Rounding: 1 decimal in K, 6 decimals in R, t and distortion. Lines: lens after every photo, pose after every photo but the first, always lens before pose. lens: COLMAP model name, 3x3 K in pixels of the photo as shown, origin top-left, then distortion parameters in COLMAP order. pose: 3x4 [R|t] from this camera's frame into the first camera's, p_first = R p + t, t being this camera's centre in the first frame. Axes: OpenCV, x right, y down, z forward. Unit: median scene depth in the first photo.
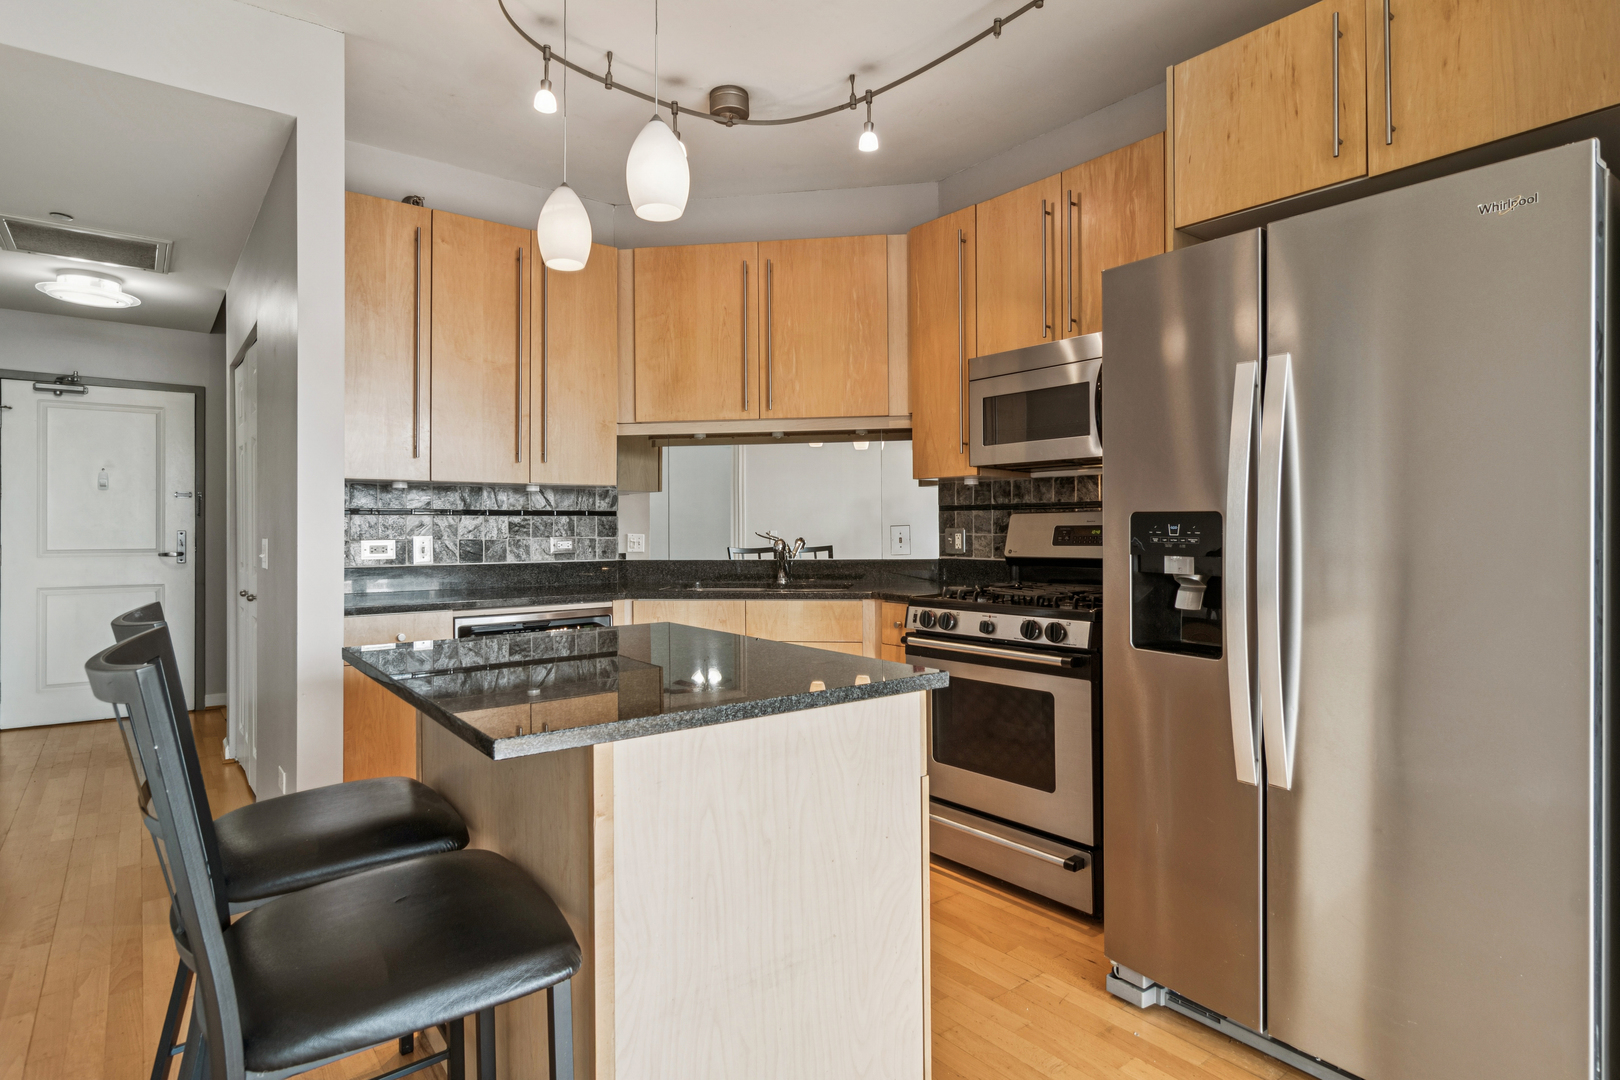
lens RADIAL K [[862.1, 0, 799.9], [0, 862.1, 514.9], [0, 0, 1]] dist [-0.006545, 0.004783]
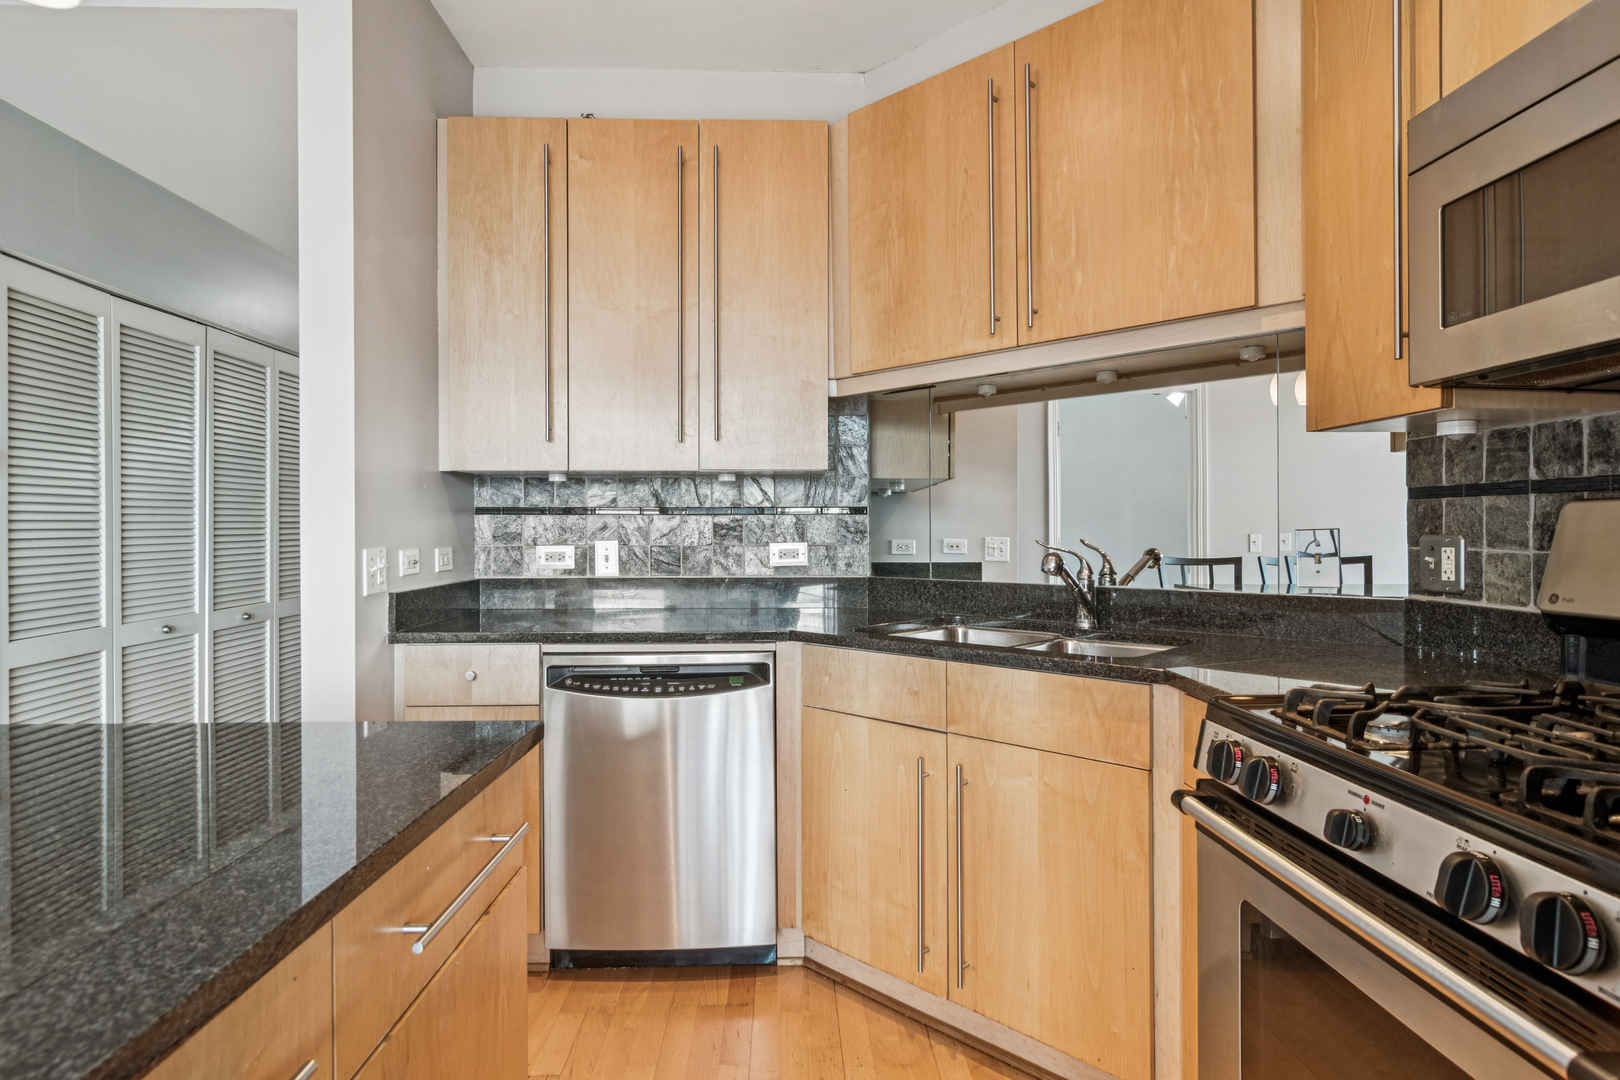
lens RADIAL K [[862.1, 0, 811.3], [0, 862.1, 527.2], [0, 0, 1]] dist [-0.006545, 0.004783]
pose [[0.812201, 0.001799, -0.583375, 0.181960], [0.008378, 0.999856, 0.014748, 0.001569], [0.583317, -0.016865, 0.812069, 0.448388]]
